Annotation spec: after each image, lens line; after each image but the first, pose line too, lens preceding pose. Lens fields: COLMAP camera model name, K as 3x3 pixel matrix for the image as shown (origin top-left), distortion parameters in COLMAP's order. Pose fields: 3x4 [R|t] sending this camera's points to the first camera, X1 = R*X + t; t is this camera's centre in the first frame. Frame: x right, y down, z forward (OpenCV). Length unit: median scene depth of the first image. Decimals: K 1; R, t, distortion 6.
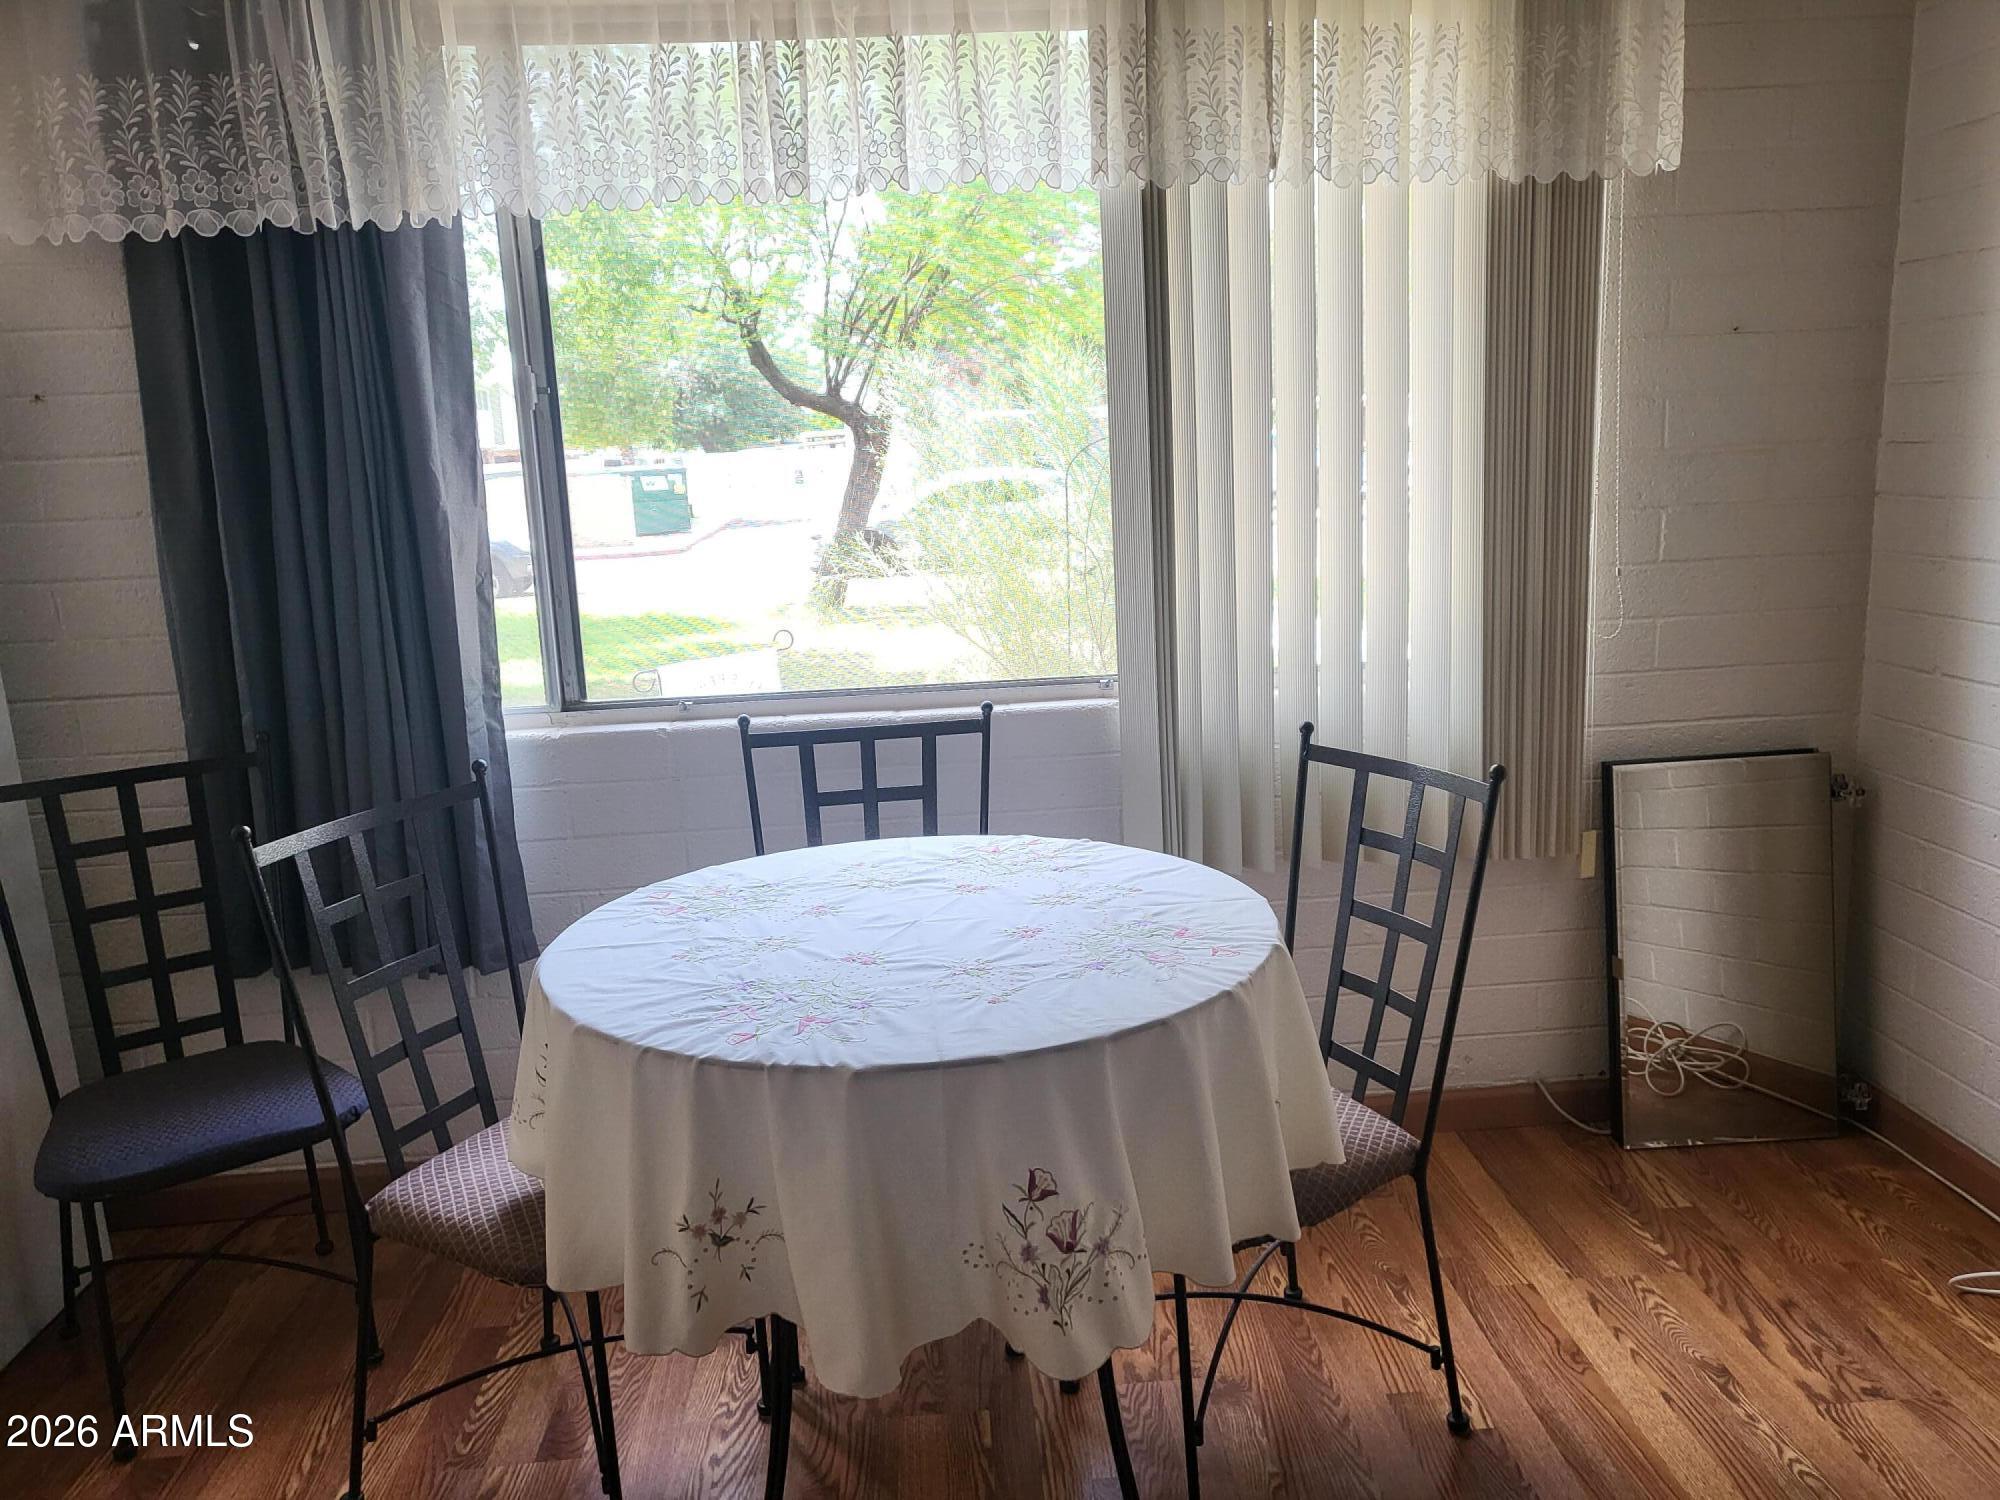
lens RADIAL K [[1554.8, 0, 1014.6], [0, 1554.8, 764.4], [0, 0, 1]] dist [-0.005269, 0.072634]
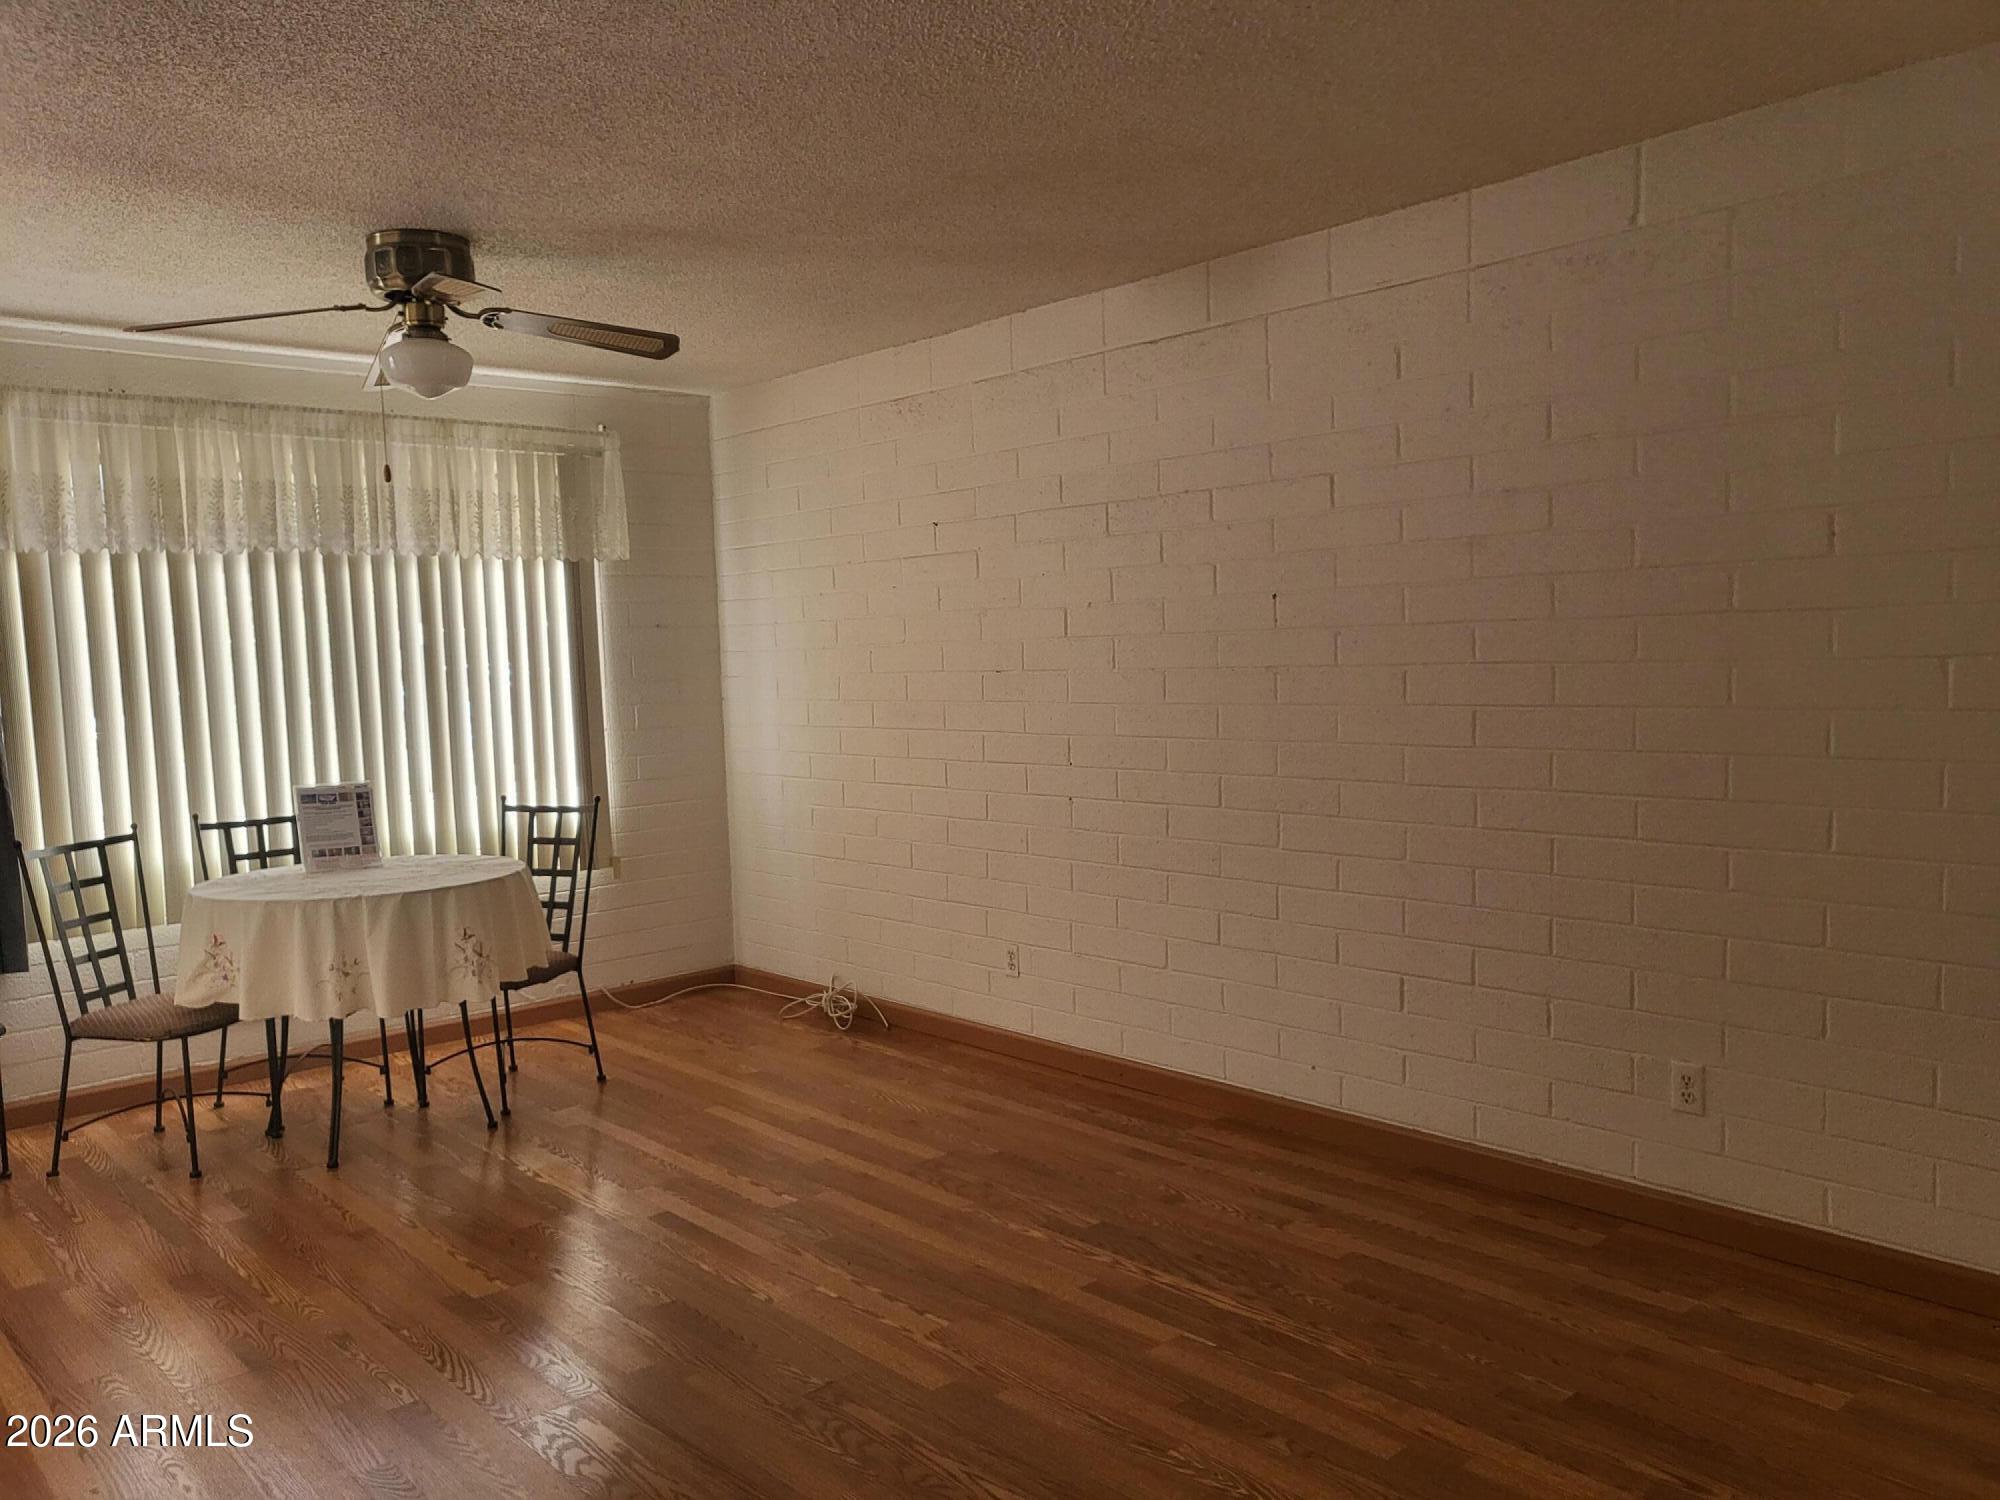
lens RADIAL K [[1554.8, 0, 1022.0], [0, 1554.8, 774.5], [0, 0, 1]] dist [-0.005269, 0.072634]
pose [[0.780241, -0.033652, 0.624573, -0.611413], [0.120162, 0.988016, -0.096877, 0.241602], [-0.613828, 0.150638, 0.774935, -1.171901]]
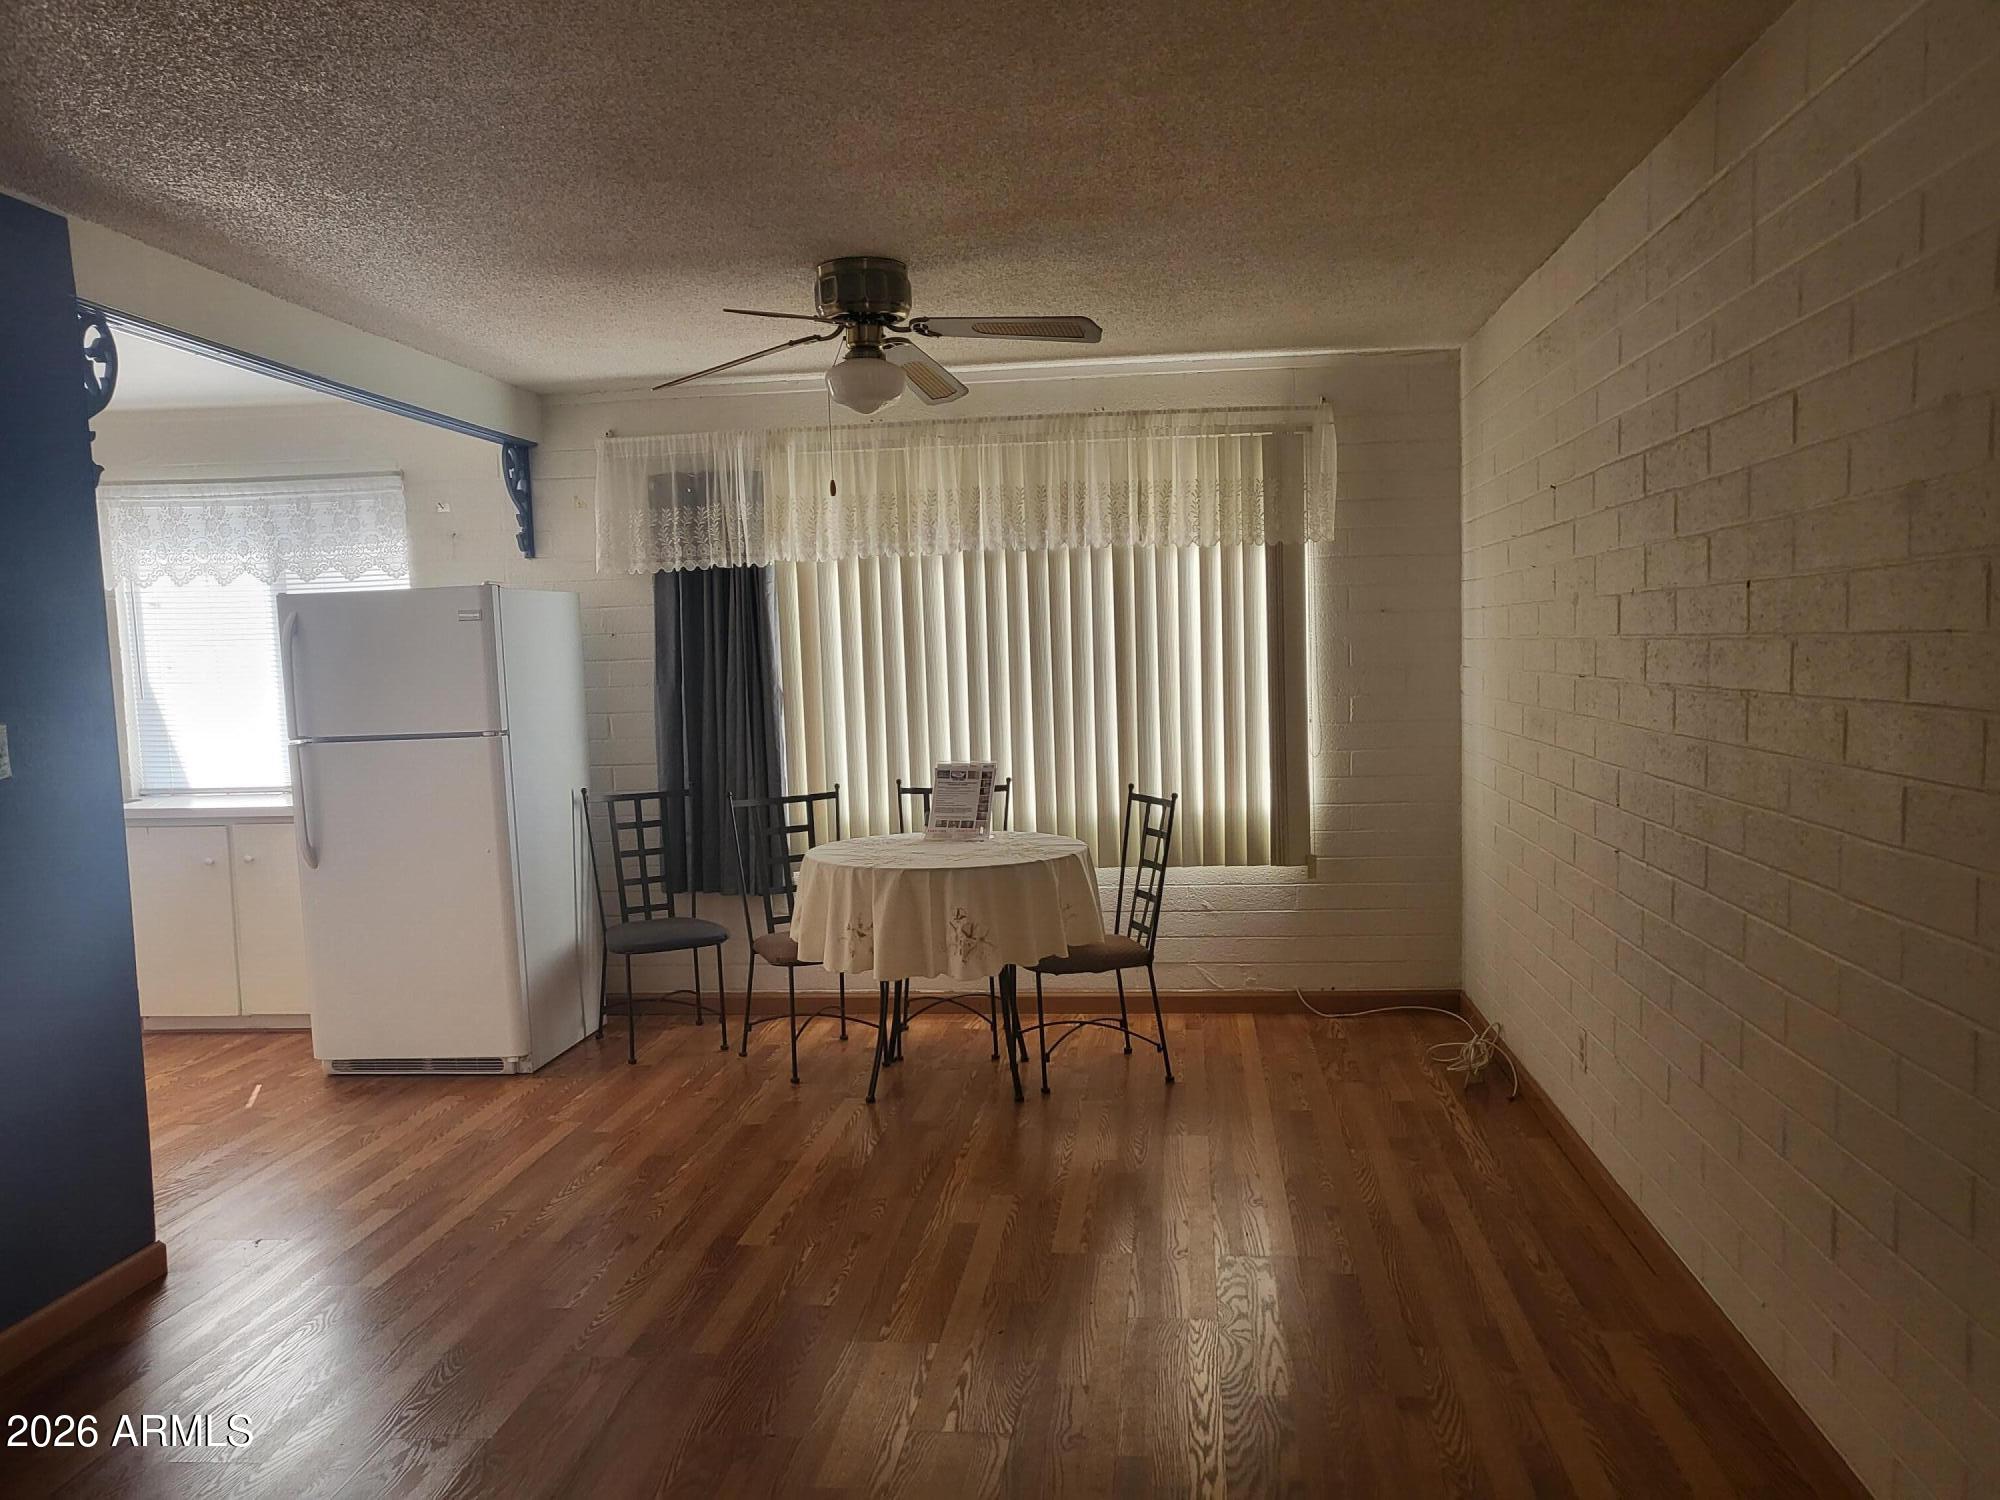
lens RADIAL K [[1554.8, 0, 1010.5], [0, 1554.8, 800.1], [0, 0, 1]] dist [-0.005269, 0.072634]
pose [[0.985804, 0.033613, -0.164503, 0.372130], [-0.048031, 0.995268, -0.084464, 0.190365], [0.160886, 0.091166, 0.982753, -1.229875]]
